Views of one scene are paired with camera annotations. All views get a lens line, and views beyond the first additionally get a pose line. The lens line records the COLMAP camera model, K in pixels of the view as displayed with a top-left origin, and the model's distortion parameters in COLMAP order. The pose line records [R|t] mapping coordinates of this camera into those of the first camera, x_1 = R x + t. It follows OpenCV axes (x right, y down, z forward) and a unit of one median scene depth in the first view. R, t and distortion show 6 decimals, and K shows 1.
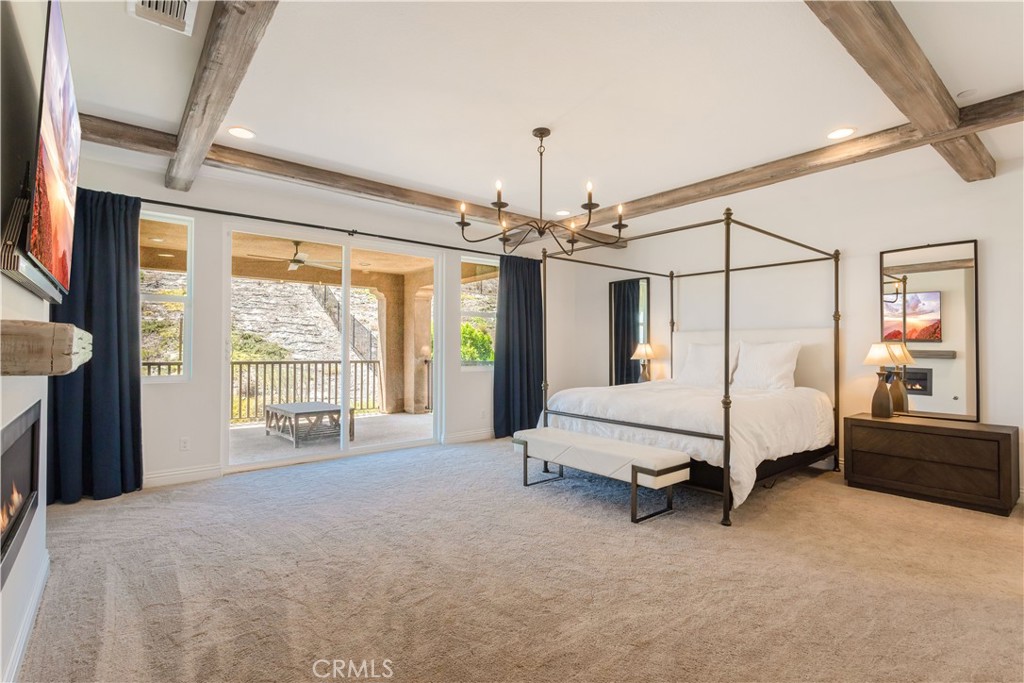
lens RADIAL K [[487.2, 0, 510.7], [0, 487.2, 344.3], [0, 0, 1]] dist [-0.003395, 0.000633]
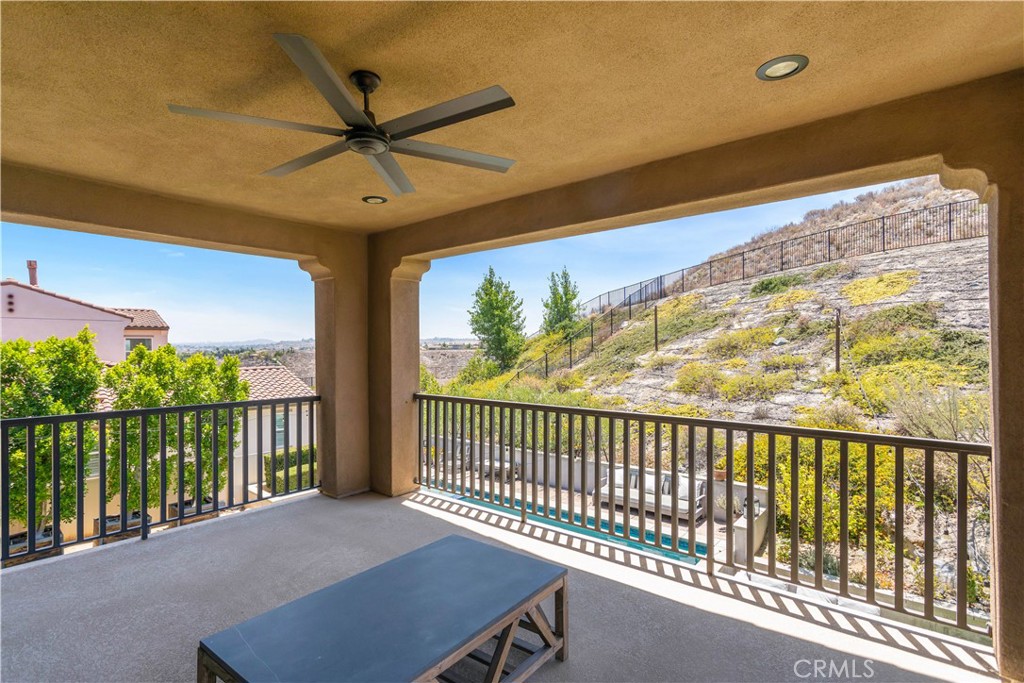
lens RADIAL K [[492.4, 0, 508.6], [0, 492.4, 350.3], [0, 0, 1]] dist [0.001607, 0.000388]
pose [[0.197145, 0.000604, -0.980374, -0.071926], [0.015147, 0.999879, 0.003662, -0.020579], [0.980257, -0.015571, 0.197112, 0.717298]]
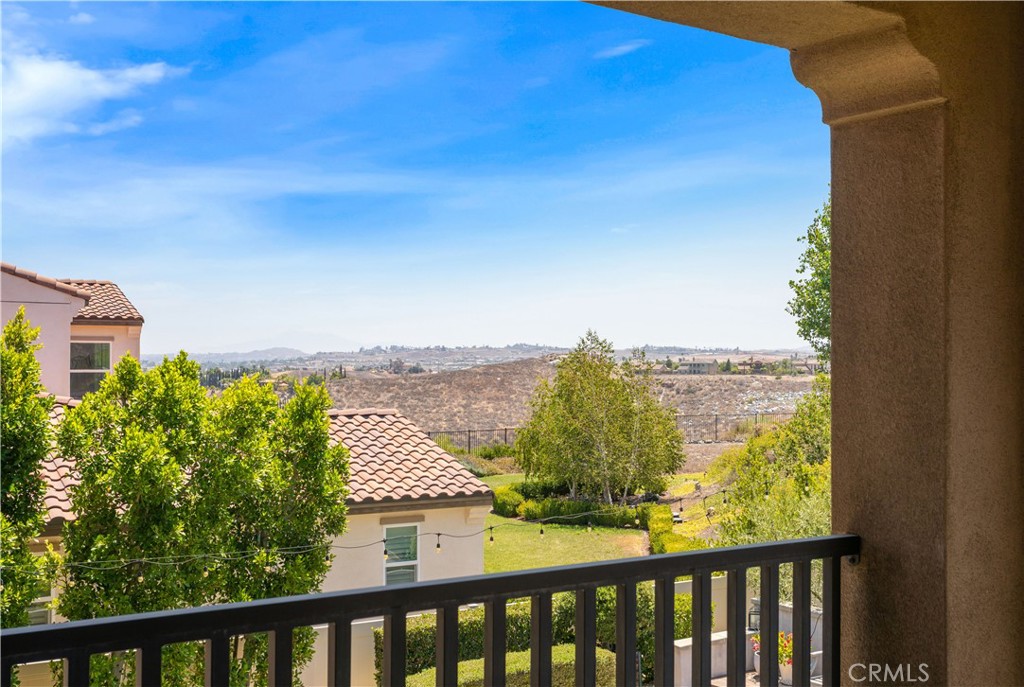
lens RADIAL K [[1134.3, 0, 509.4], [0, 1134.3, 346.7], [0, 0, 1]] dist [0.012284, -0.013475]
pose [[-0.065981, -0.024212, -0.997527, -0.288981], [0.004536, 0.999688, -0.024564, -0.021177], [0.997811, -0.006146, -0.065851, 0.540436]]
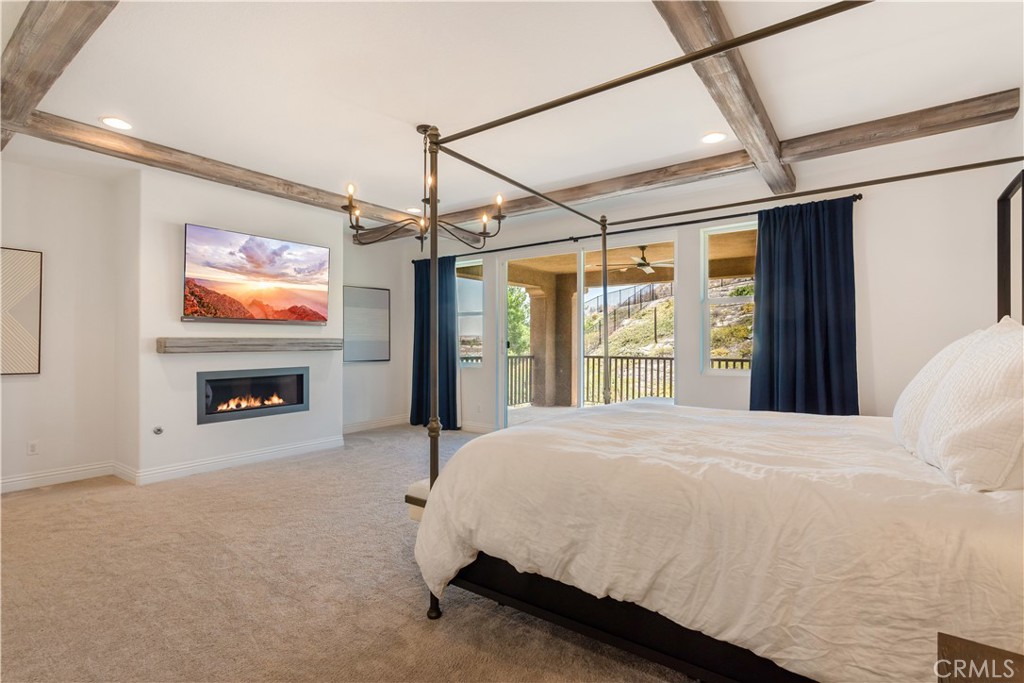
lens RADIAL K [[487.2, 0, 510.7], [0, 487.2, 344.3], [0, 0, 1]] dist [-0.003395, 0.000633]
pose [[0.245848, -0.001898, -0.969307, 0.374286], [0.005743, 0.999983, -0.000502, 0.003757], [0.969291, -0.005443, 0.245855, 0.313961]]
